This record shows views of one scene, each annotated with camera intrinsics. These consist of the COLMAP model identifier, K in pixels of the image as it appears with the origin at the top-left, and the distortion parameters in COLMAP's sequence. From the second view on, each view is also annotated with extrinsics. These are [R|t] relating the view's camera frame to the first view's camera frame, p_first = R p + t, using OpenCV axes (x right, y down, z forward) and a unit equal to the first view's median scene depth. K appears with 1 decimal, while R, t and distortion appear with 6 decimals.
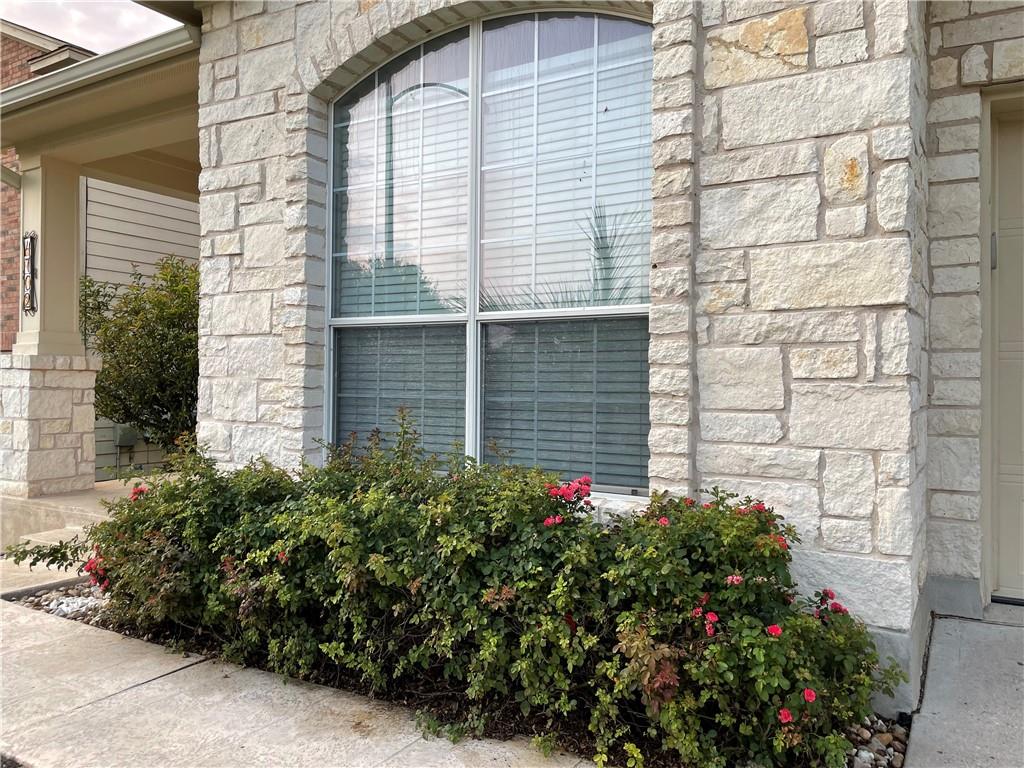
lens RADIAL K [[768.2, 0, 512.0], [0, 768.2, 384.0], [0, 0, 1]] dist [0.088579, -0.126225]
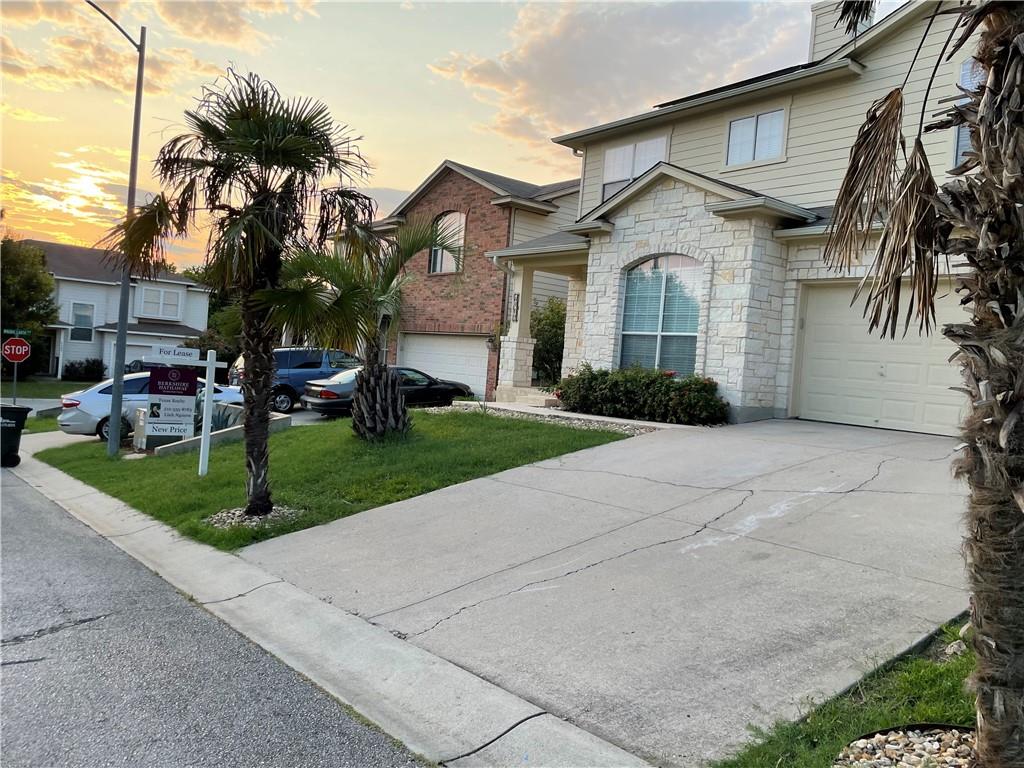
lens RADIAL K [[768.2, 0, 512.0], [0, 768.2, 384.0], [0, 0, 1]] dist [0.088579, -0.126225]
pose [[0.936500, 0.071537, -0.343293, 0.705376], [-0.067748, 0.997437, 0.023035, 0.144014], [0.344060, 0.001685, 0.938946, -3.352736]]
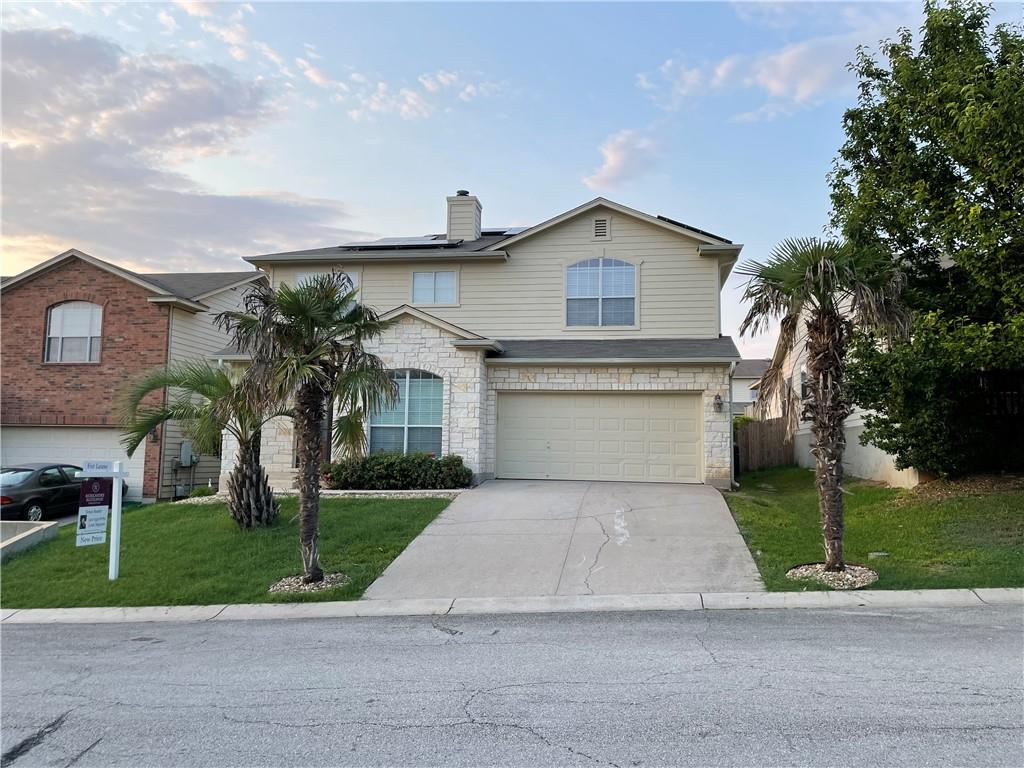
lens RADIAL K [[768.2, 0, 512.0], [0, 768.2, 384.0], [0, 0, 1]] dist [0.088579, -0.126225]
pose [[0.929116, 0.039237, 0.367701, -1.583742], [-0.005673, 0.995750, -0.091919, 0.125580], [-0.369745, 0.083317, 0.925390, -4.938703]]
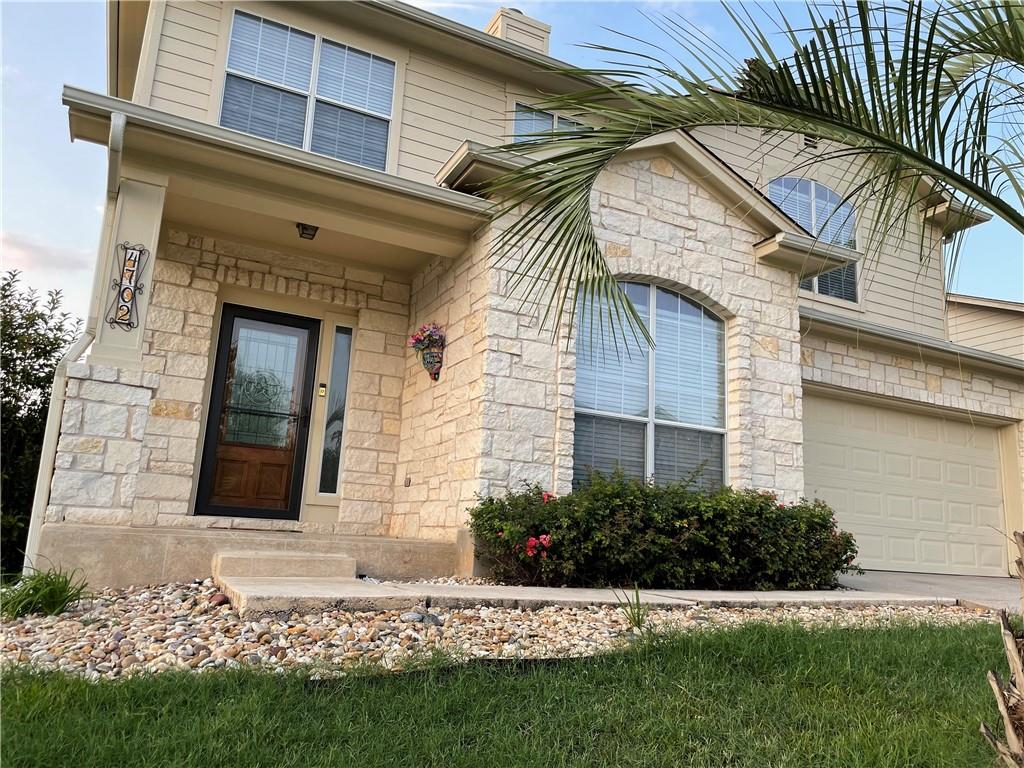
lens RADIAL K [[768.2, 0, 512.0], [0, 768.2, 384.0], [0, 0, 1]] dist [0.088579, -0.126225]
pose [[0.542412, 0.190875, 0.818142, -2.353687], [-0.049012, 0.979379, -0.195998, 0.285848], [-0.838682, 0.066213, 0.540582, 0.245180]]
